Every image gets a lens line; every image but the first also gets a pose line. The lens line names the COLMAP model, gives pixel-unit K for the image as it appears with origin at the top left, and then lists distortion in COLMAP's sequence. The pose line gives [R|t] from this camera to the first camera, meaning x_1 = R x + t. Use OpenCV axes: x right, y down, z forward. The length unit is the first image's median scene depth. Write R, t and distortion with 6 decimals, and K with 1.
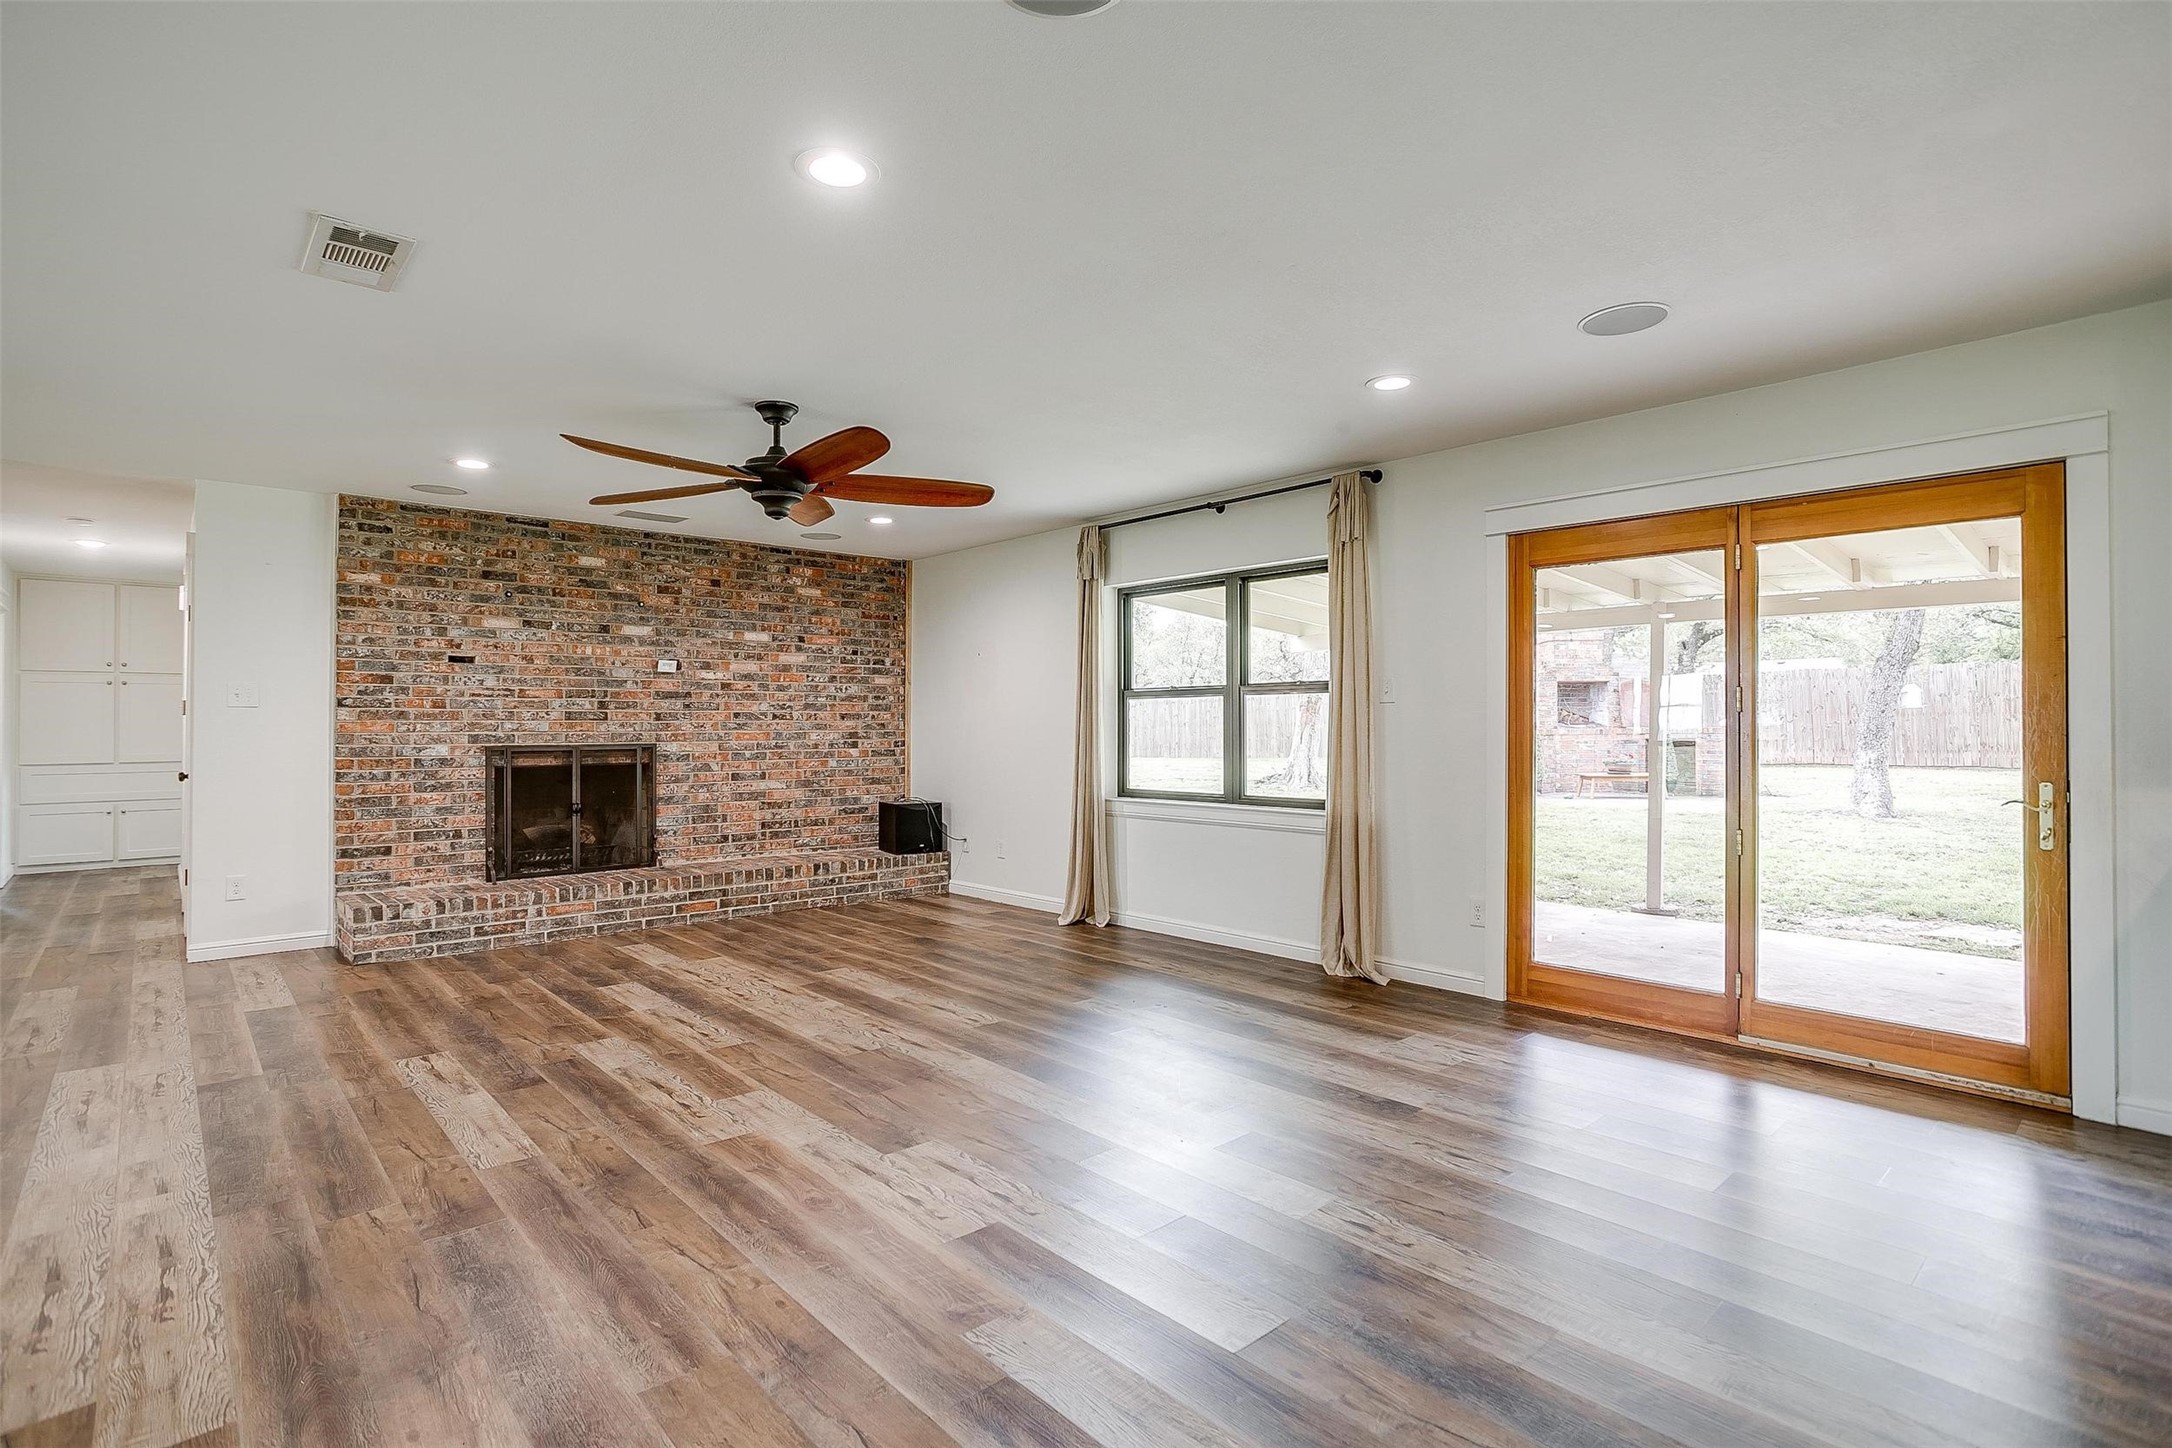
lens RADIAL K [[1051.4, 0, 1073.1], [0, 1051.4, 712.3], [0, 0, 1]] dist [-0.064438, 0.057892]
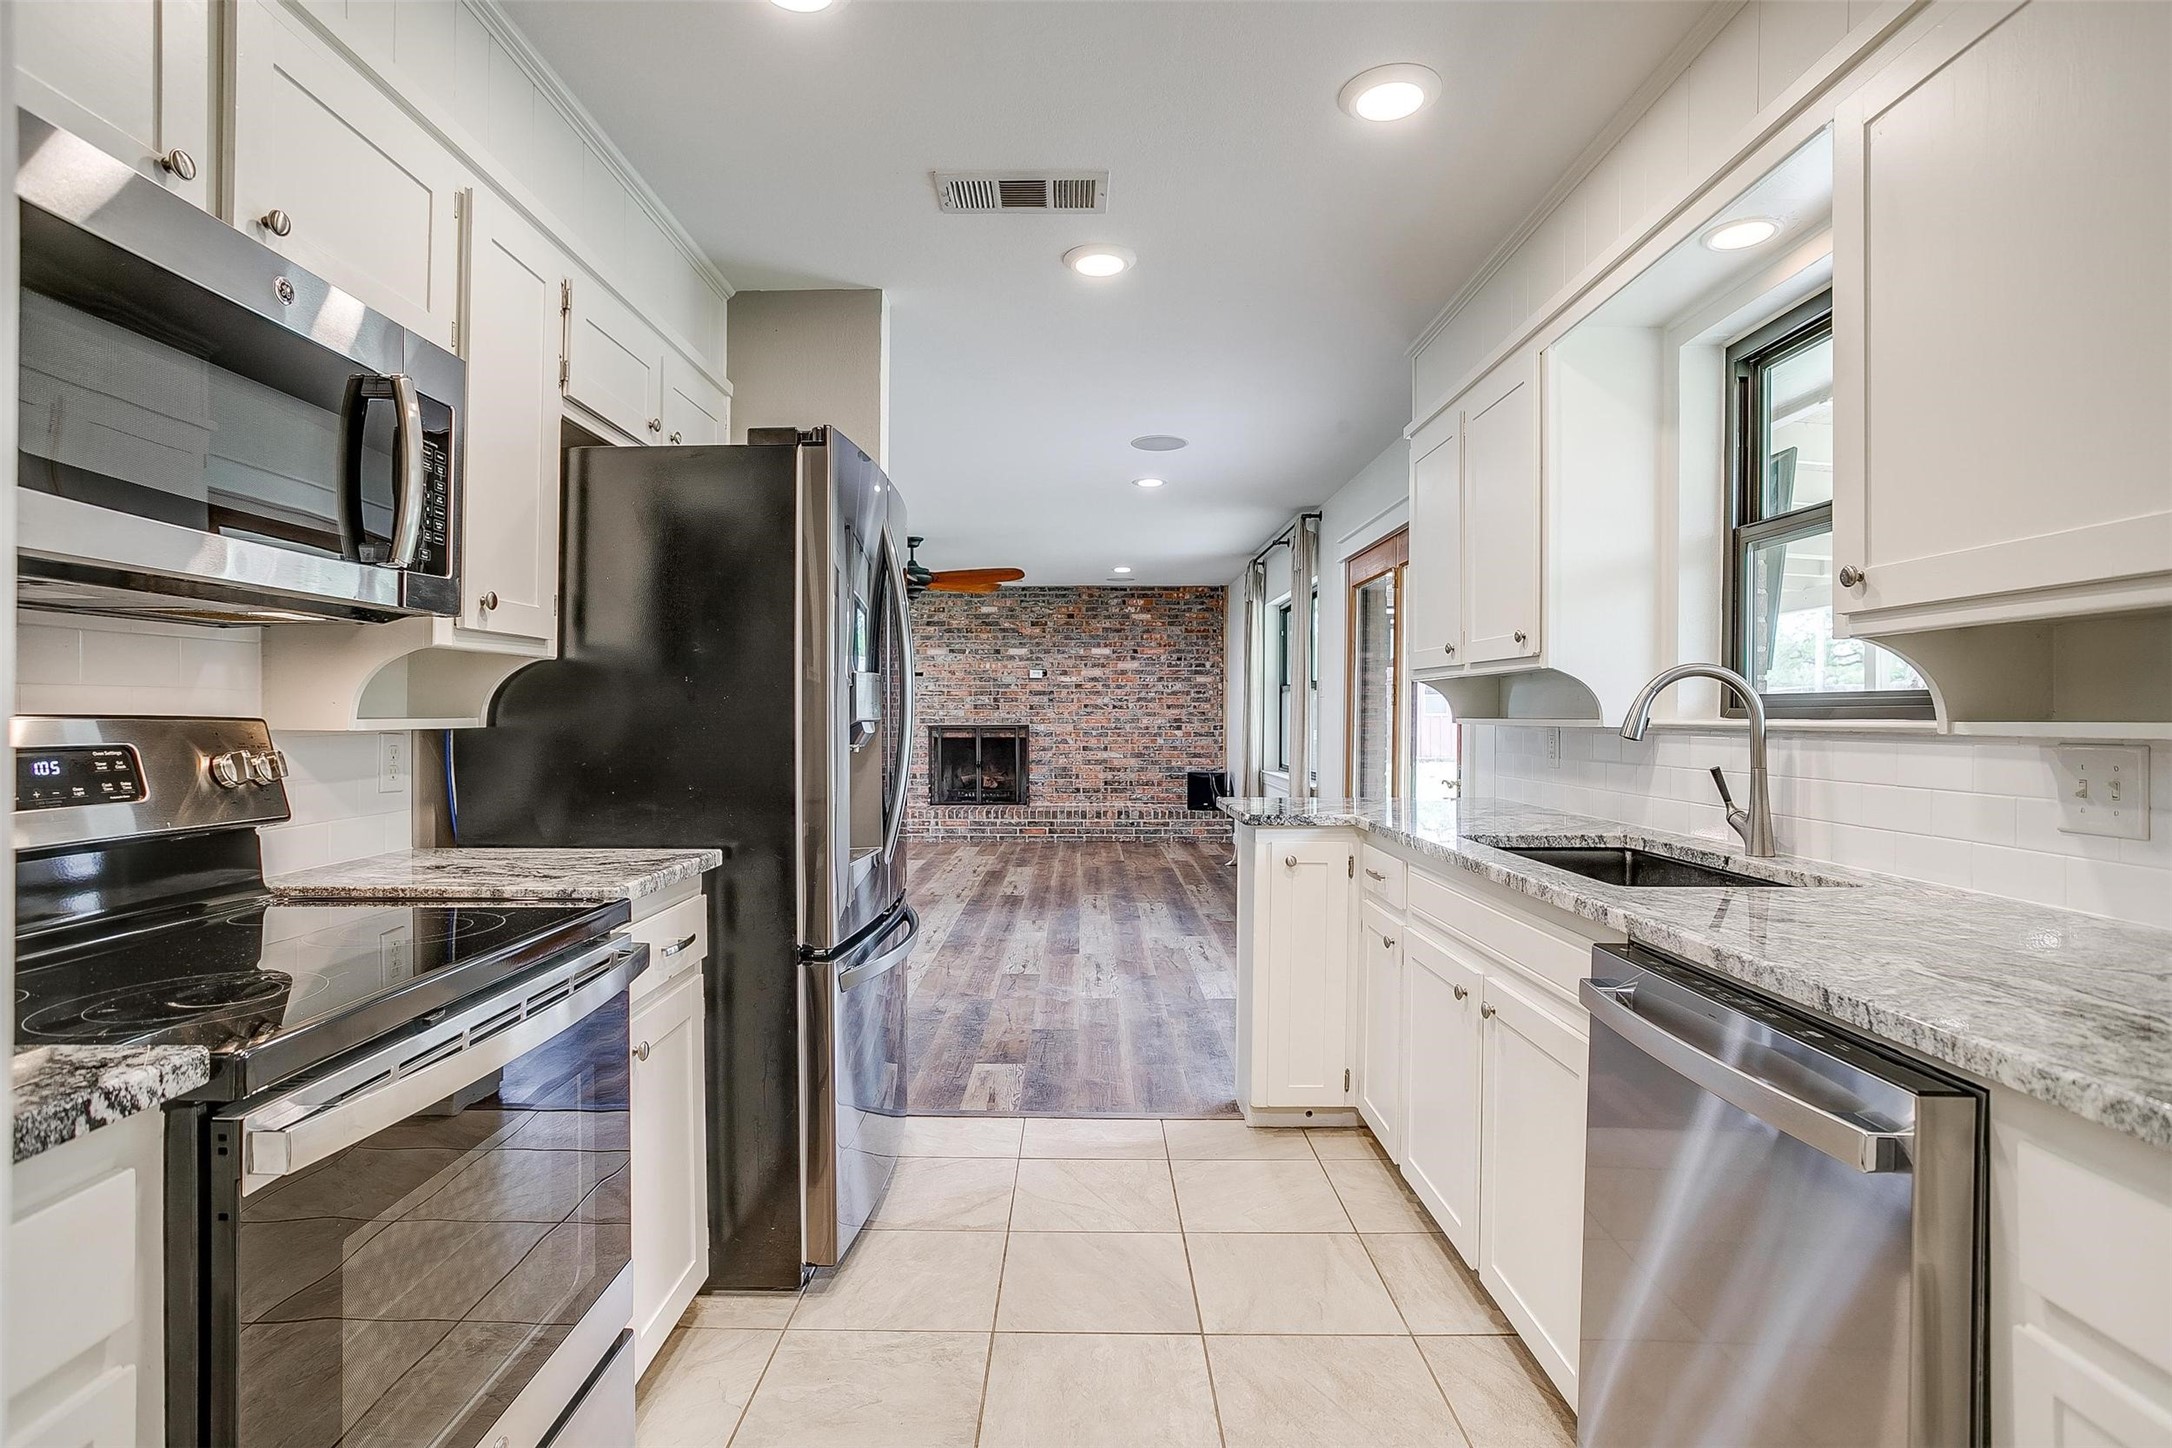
lens RADIAL K [[1055.3, 0, 1079.5], [0, 1055.3, 715.9], [0, 0, 1]] dist [-0.066318, 0.039595]
pose [[0.745531, 0.005688, -0.666446, 0.724967], [0.005889, 0.999868, 0.015122, -0.006417], [0.666444, -0.015198, 0.745400, -0.110905]]
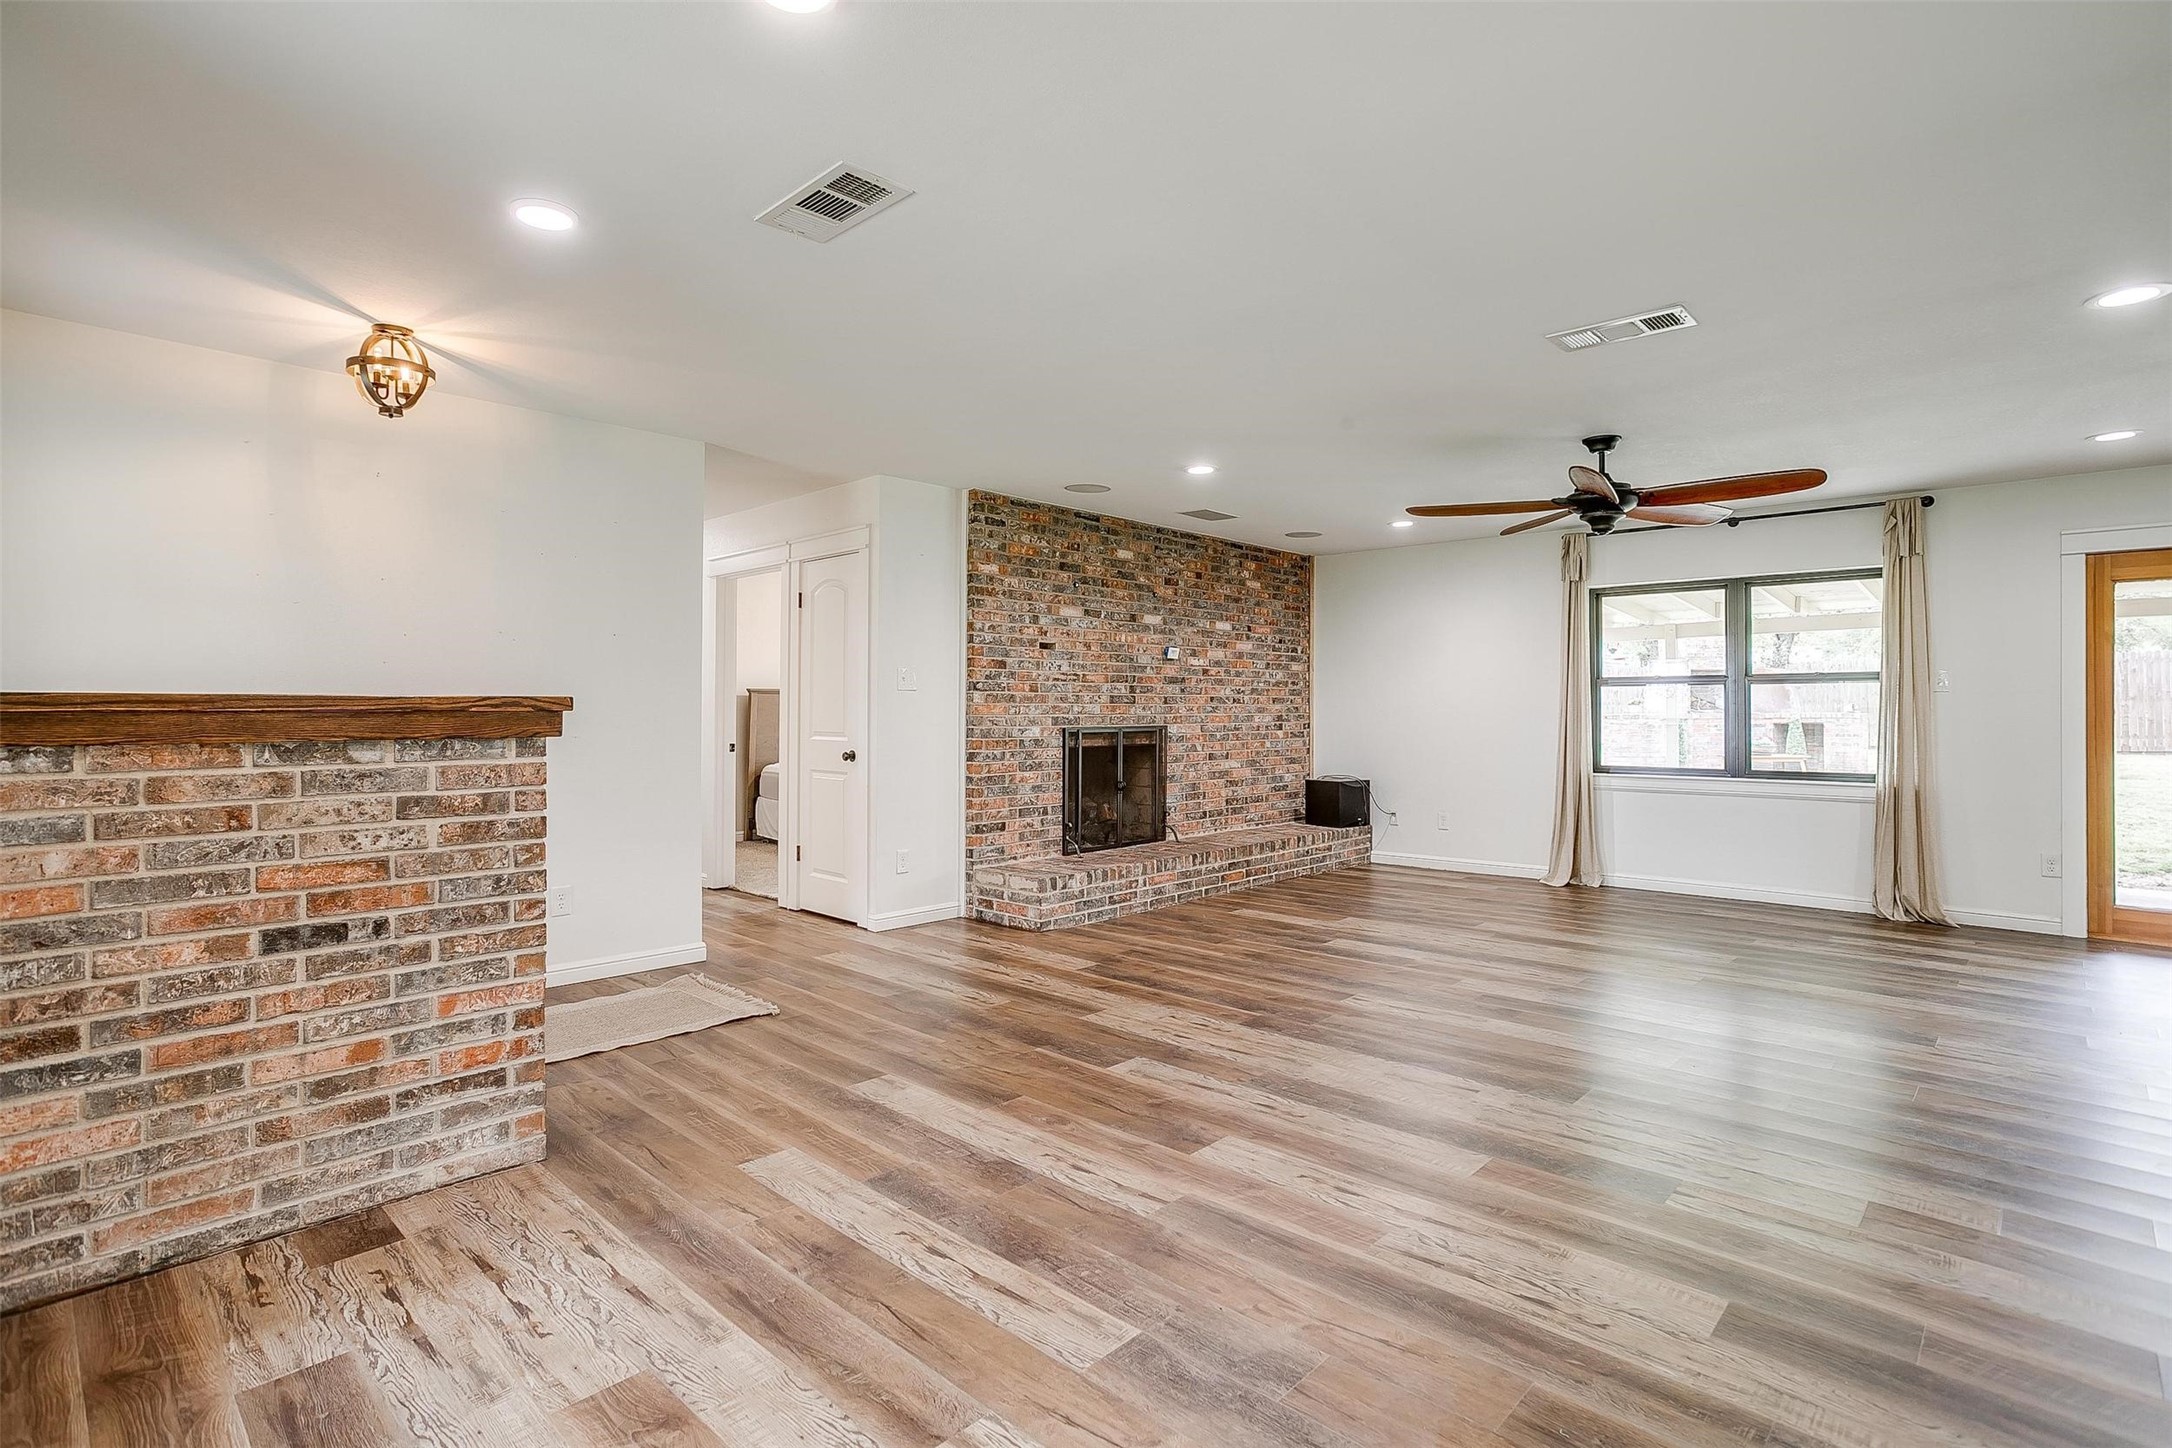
lens RADIAL K [[1055.3, 0, 1079.5], [0, 1055.3, 715.9], [0, 0, 1]] dist [-0.066318, 0.039595]
pose [[0.997193, 0.001945, 0.074851, -0.601282], [-0.003360, 0.999818, 0.018787, -0.000051], [-0.074801, -0.018986, 0.997018, -0.074754]]
